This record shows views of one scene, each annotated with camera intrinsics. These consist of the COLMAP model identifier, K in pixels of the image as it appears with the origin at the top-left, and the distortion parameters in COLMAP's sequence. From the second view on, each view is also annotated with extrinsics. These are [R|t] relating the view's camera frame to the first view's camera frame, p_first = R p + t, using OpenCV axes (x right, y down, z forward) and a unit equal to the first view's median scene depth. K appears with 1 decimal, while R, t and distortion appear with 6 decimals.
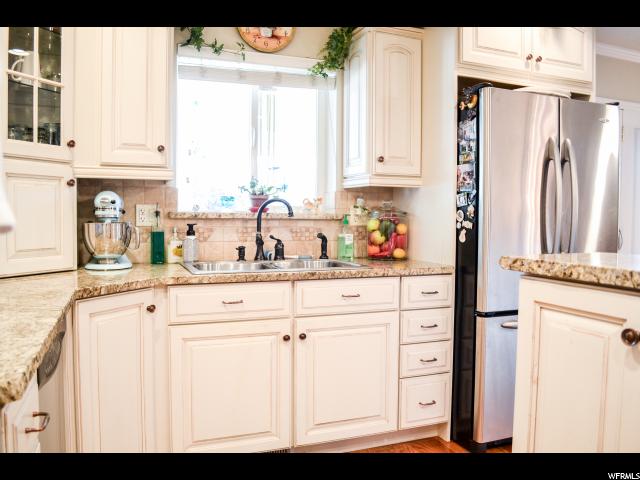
lens RADIAL K [[534.8, 0, 317.8], [0, 534.8, 236.9], [0, 0, 1]] dist [-0.081272, 0.007912]
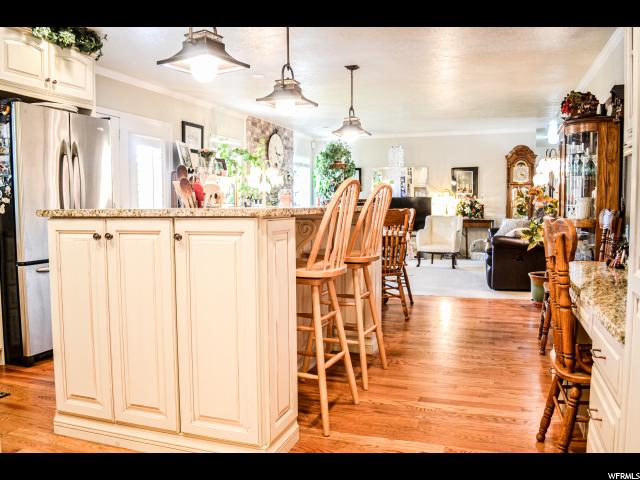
lens RADIAL K [[534.8, 0, 317.8], [0, 534.8, 236.9], [0, 0, 1]] dist [-0.081272, 0.007912]
pose [[0.661635, -0.064702, 0.747029, -0.193524], [0.041987, 0.997904, 0.049244, 0.039126], [-0.748649, -0.001216, 0.662965, -0.490540]]
